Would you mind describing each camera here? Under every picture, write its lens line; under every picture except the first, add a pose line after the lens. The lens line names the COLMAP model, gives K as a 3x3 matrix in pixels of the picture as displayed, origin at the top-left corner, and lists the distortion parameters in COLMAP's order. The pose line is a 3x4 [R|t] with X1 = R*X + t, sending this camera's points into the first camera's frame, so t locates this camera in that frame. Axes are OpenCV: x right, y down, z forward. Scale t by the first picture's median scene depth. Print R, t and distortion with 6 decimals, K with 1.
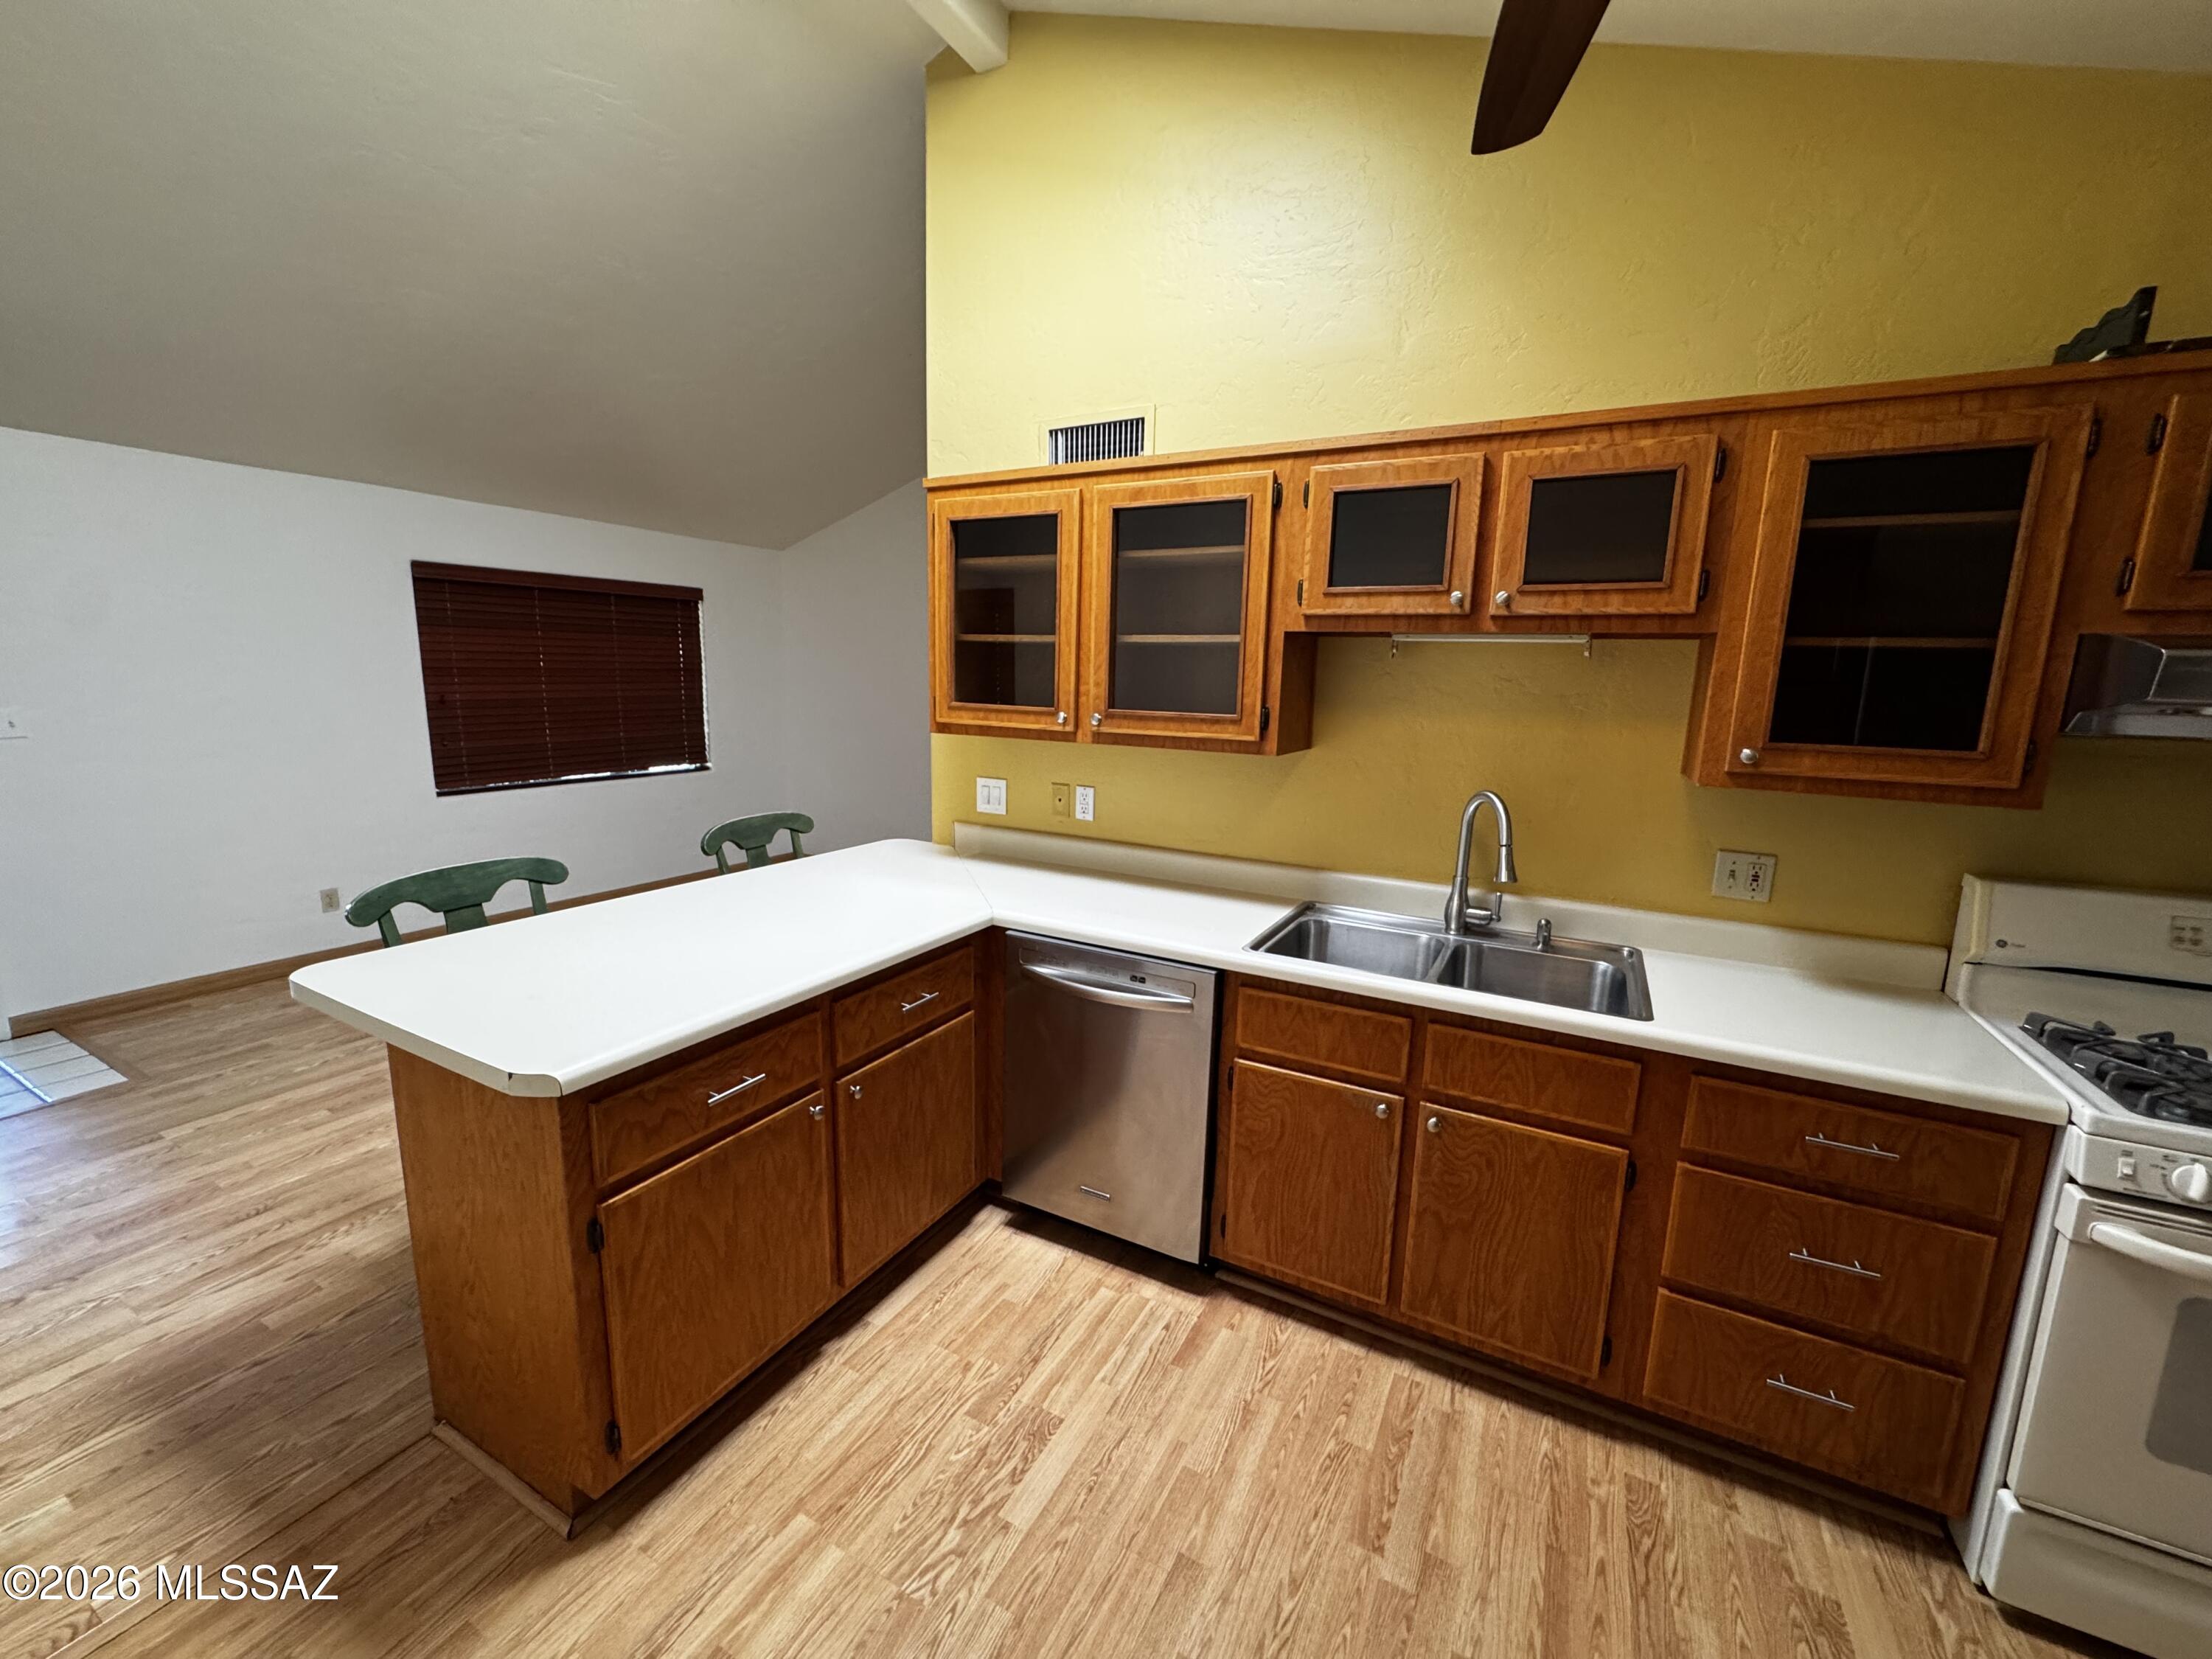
lens RADIAL K [[882.9, 0, 1097.9], [0, 882.9, 830.9], [0, 0, 1]] dist [-0.005302, 0.000480]
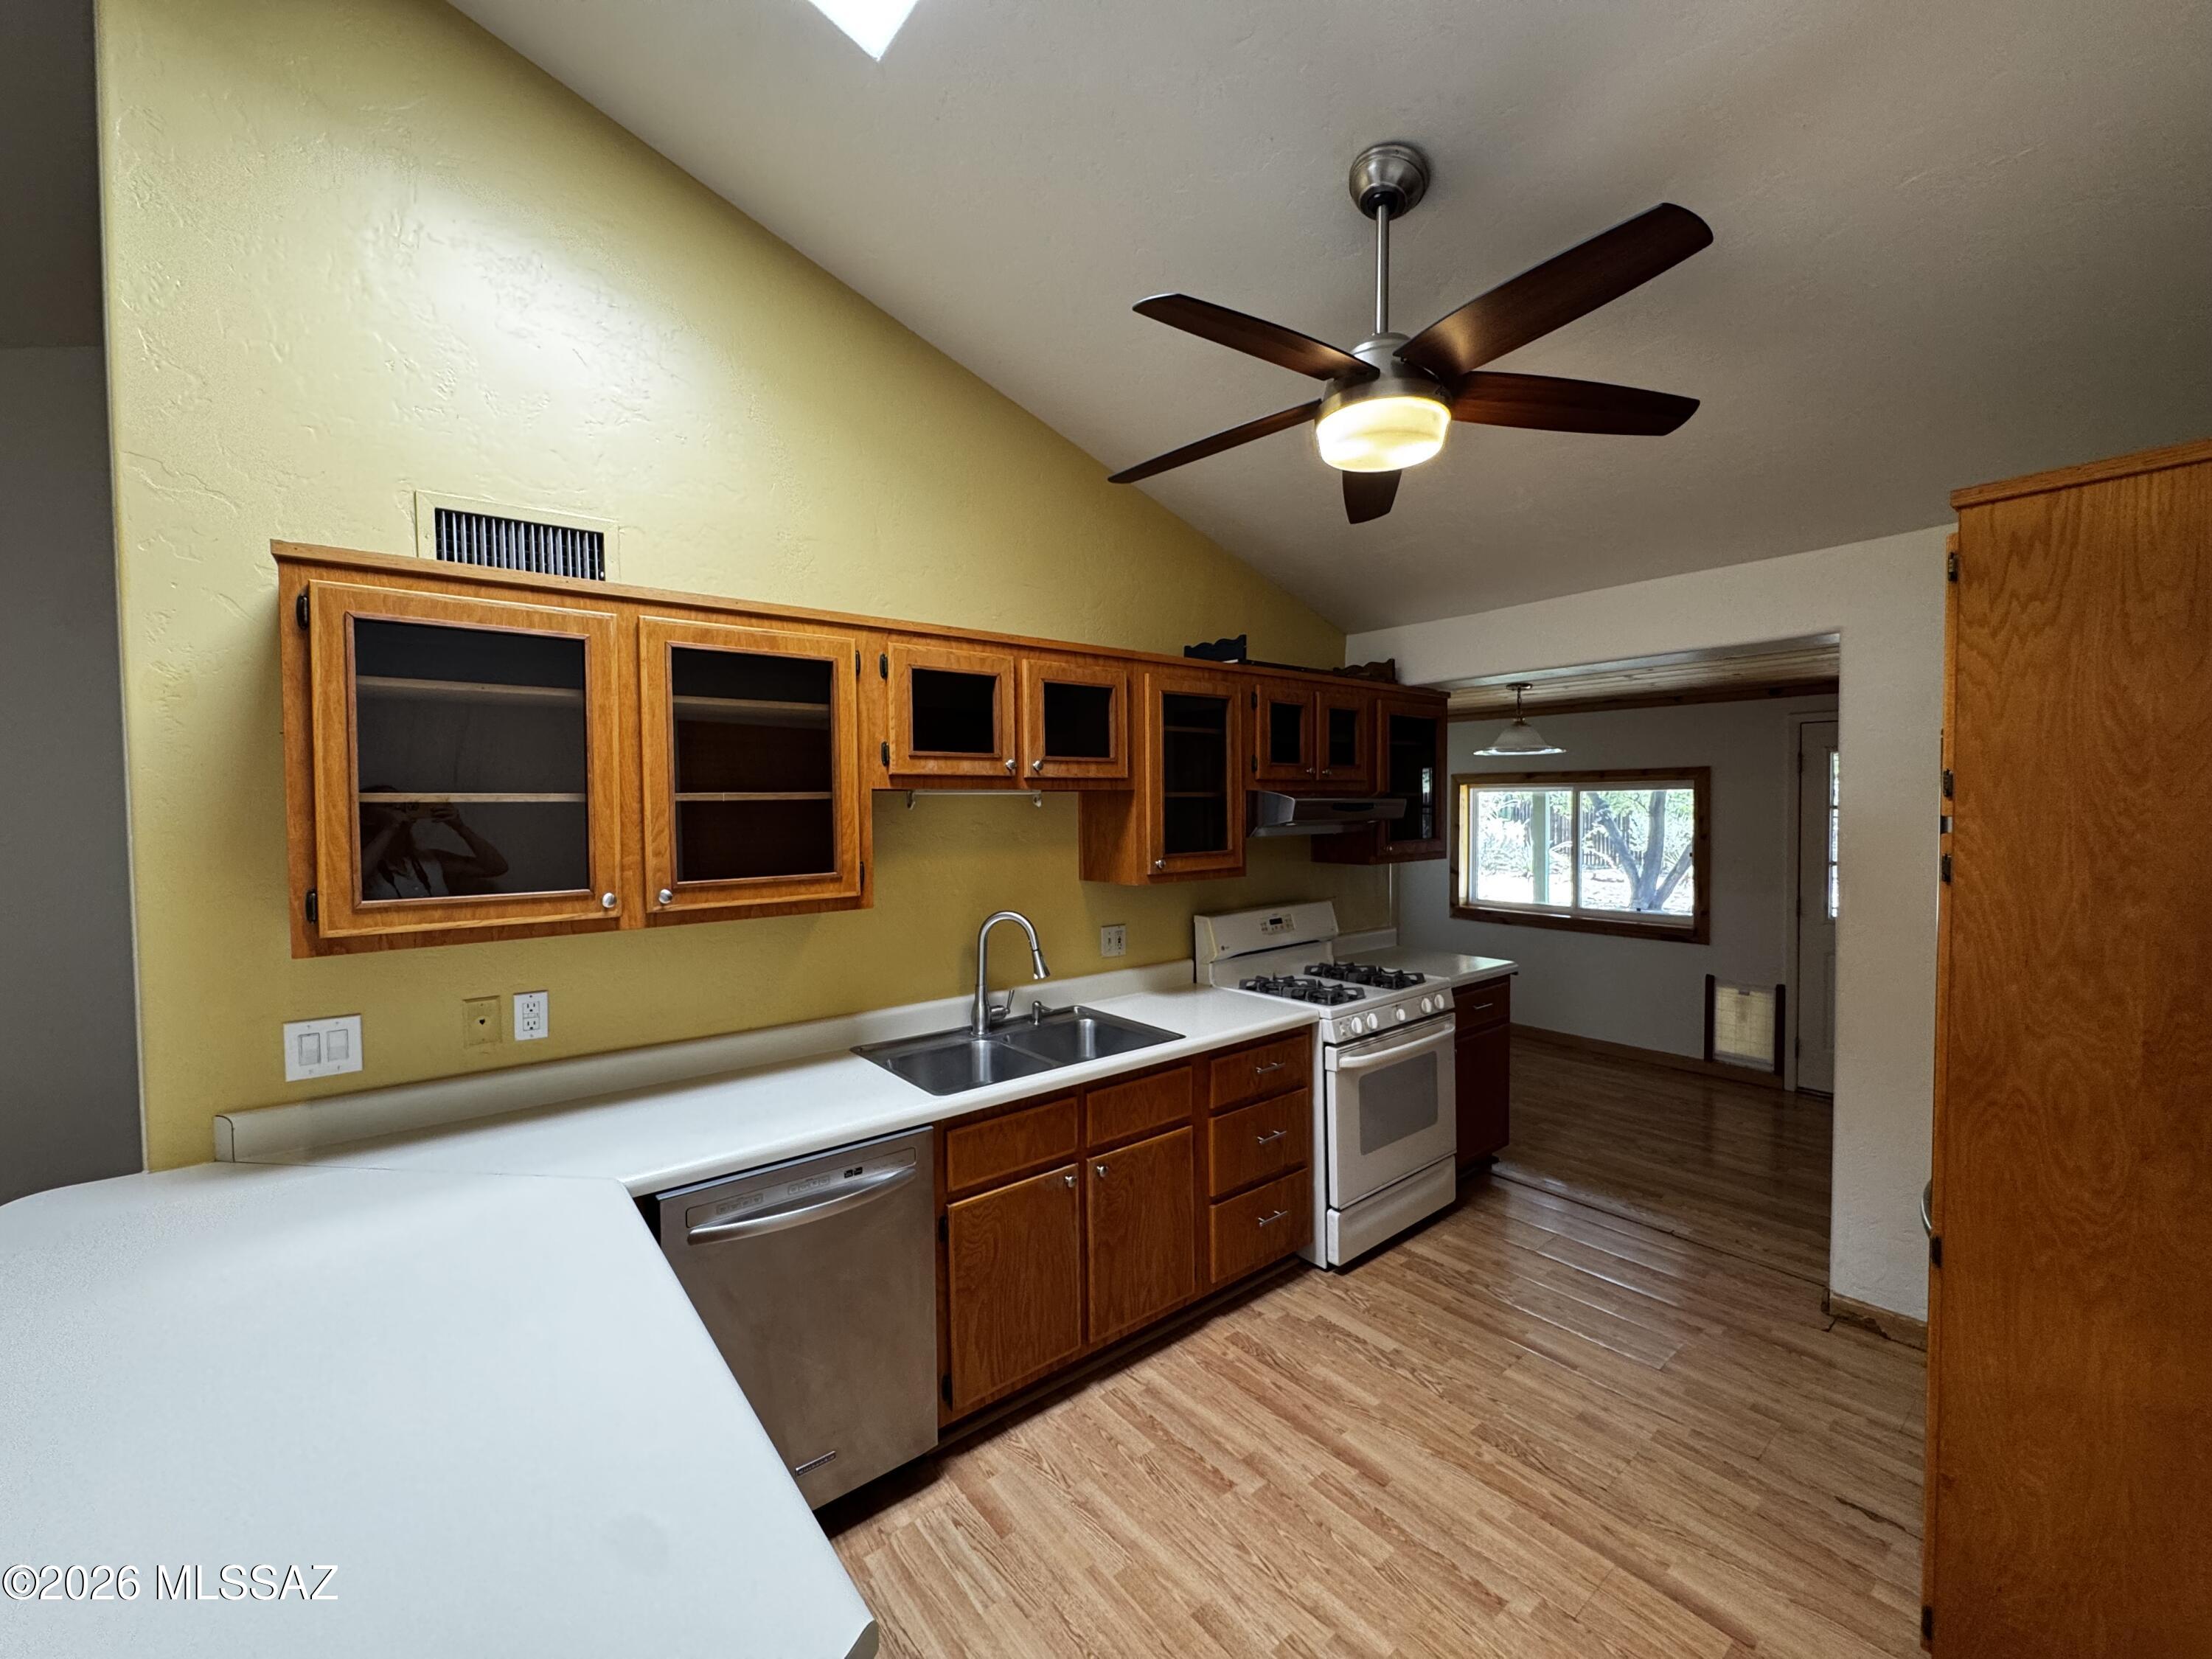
lens RADIAL K [[882.9, 0, 1108.8], [0, 882.9, 830.7], [0, 0, 1]] dist [-0.005302, 0.000480]
pose [[0.386036, -0.058836, 0.920606, -0.765149], [0.182604, 0.983090, -0.013742, -0.132392], [-0.904230, 0.173411, 0.390252, 0.409958]]
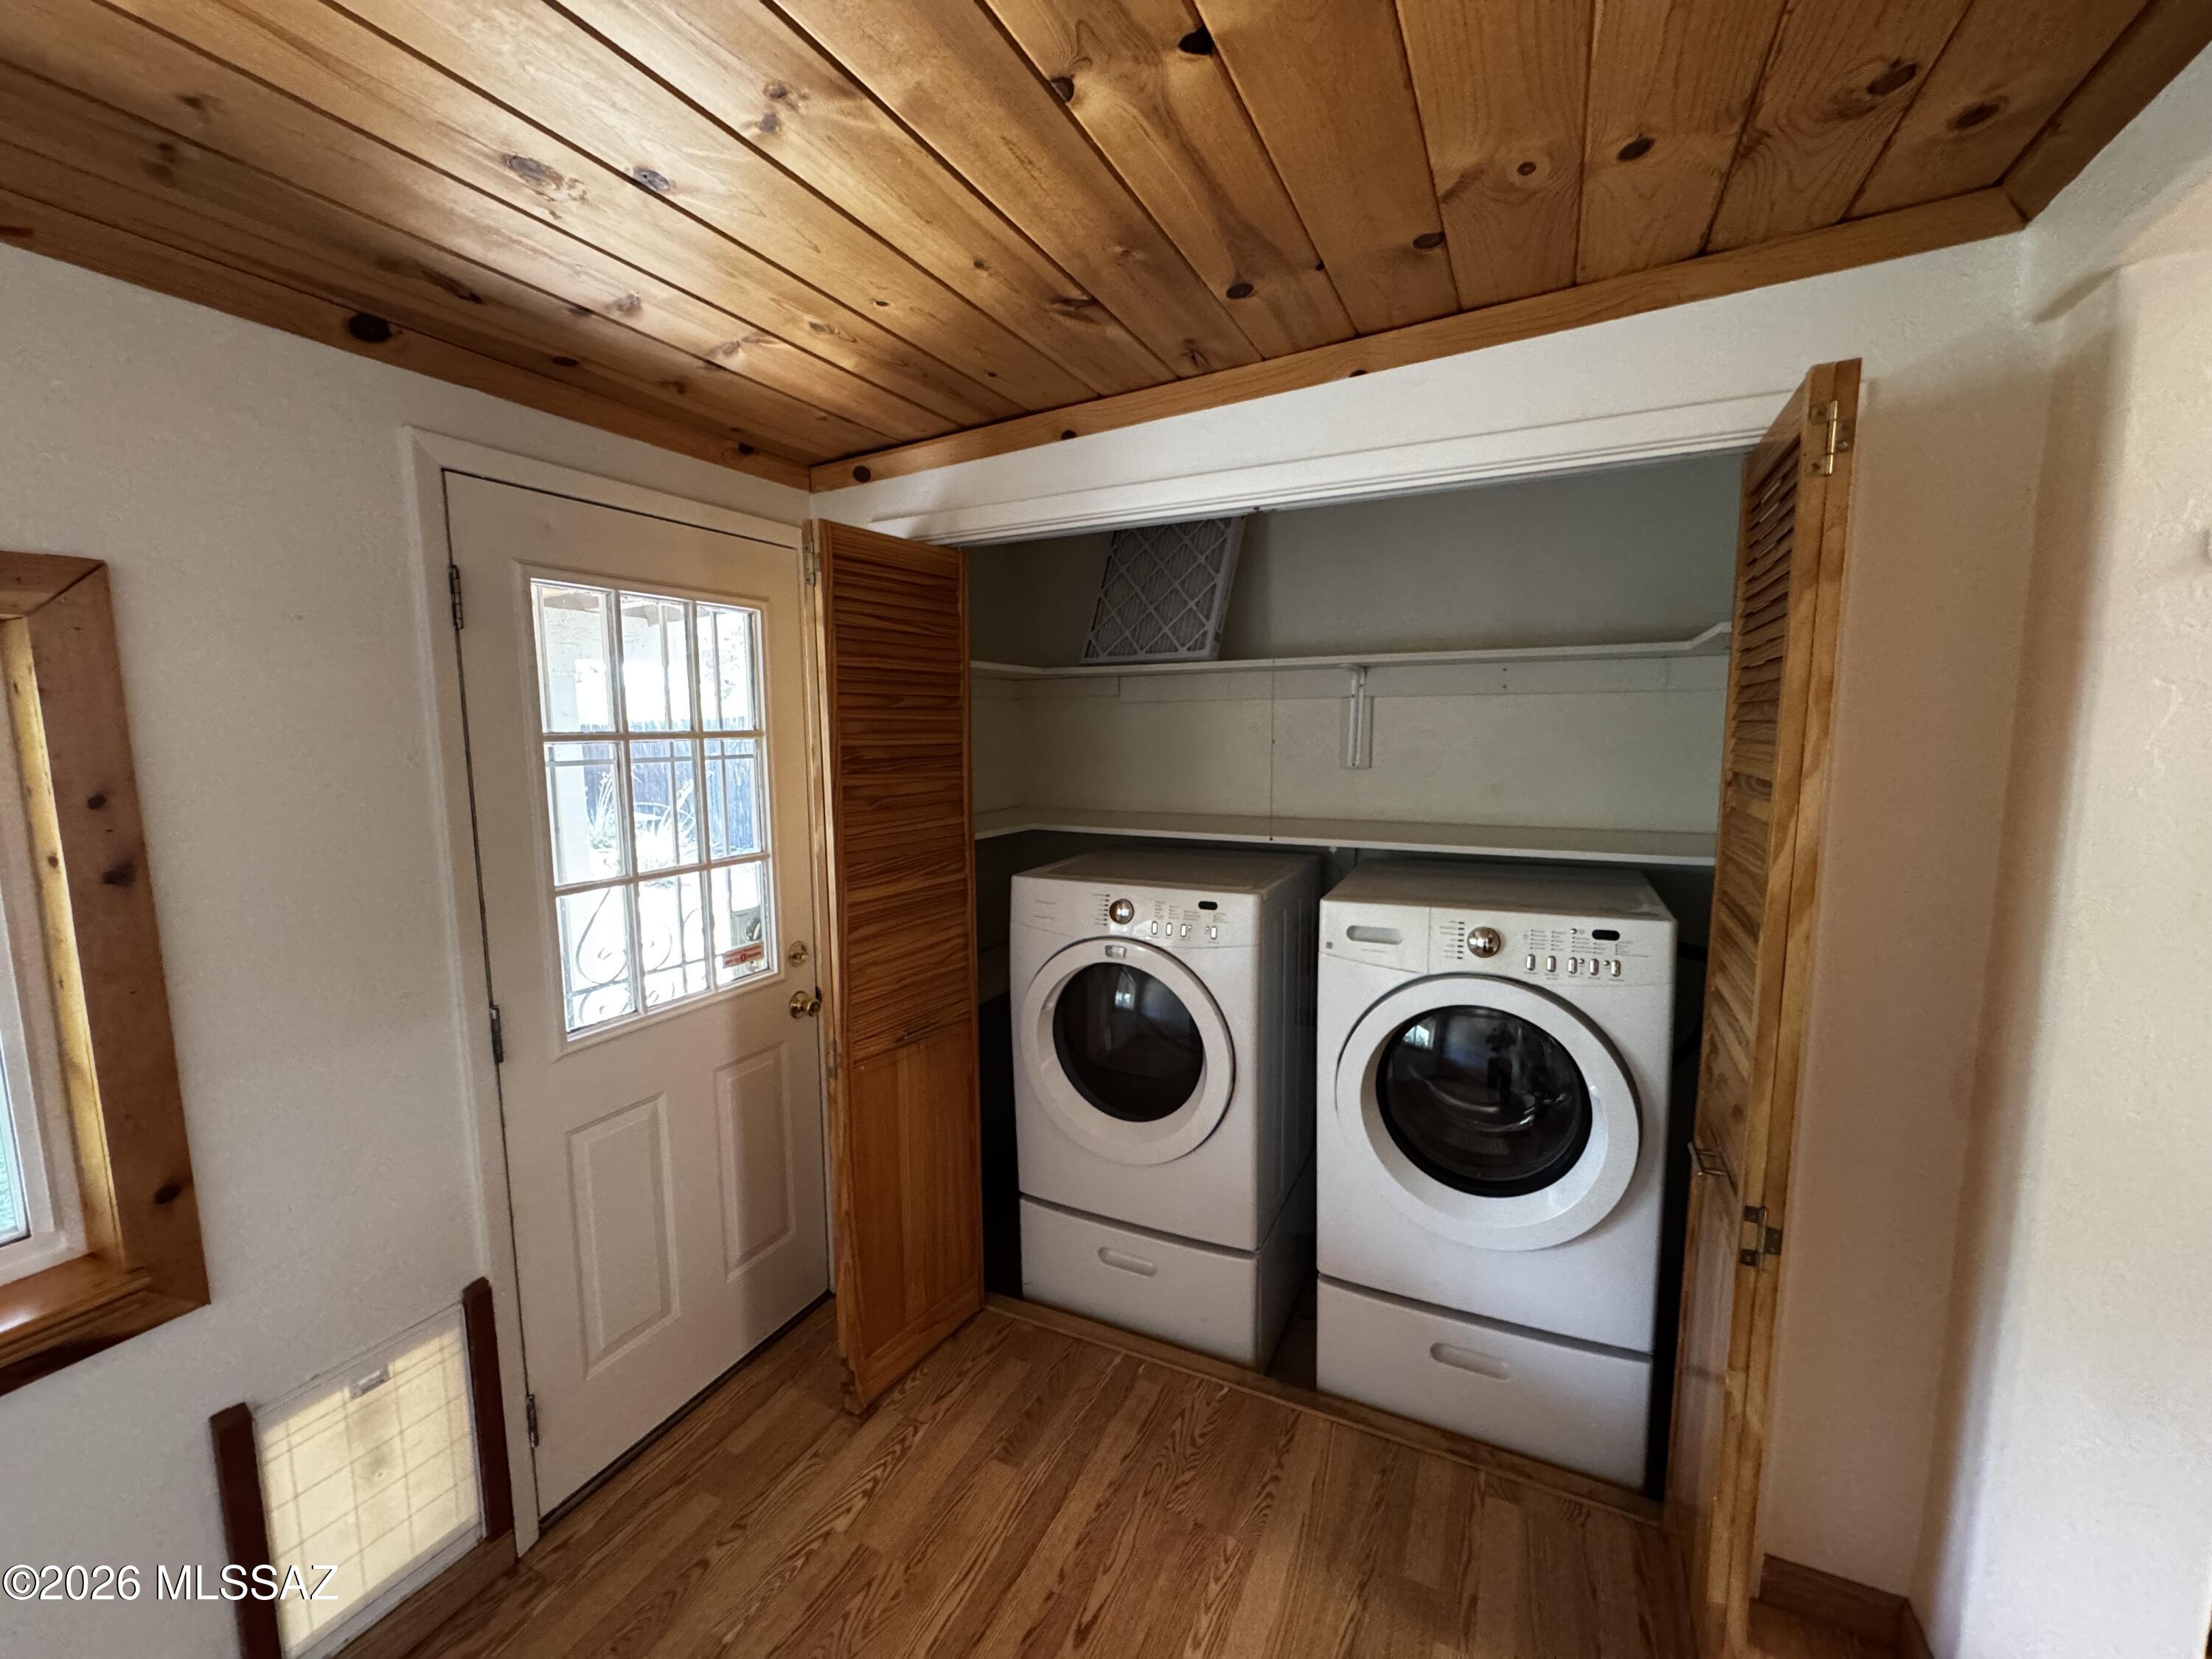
lens RADIAL K [[882.9, 0, 1104.3], [0, 882.9, 832.8], [0, 0, 1]] dist [-0.005302, 0.000480]
pose [[-0.999396, -0.006161, -0.034194, 1.827458], [-0.015938, 0.955788, 0.293624, -0.034514], [0.030873, 0.293992, -0.955309, 0.412381]]
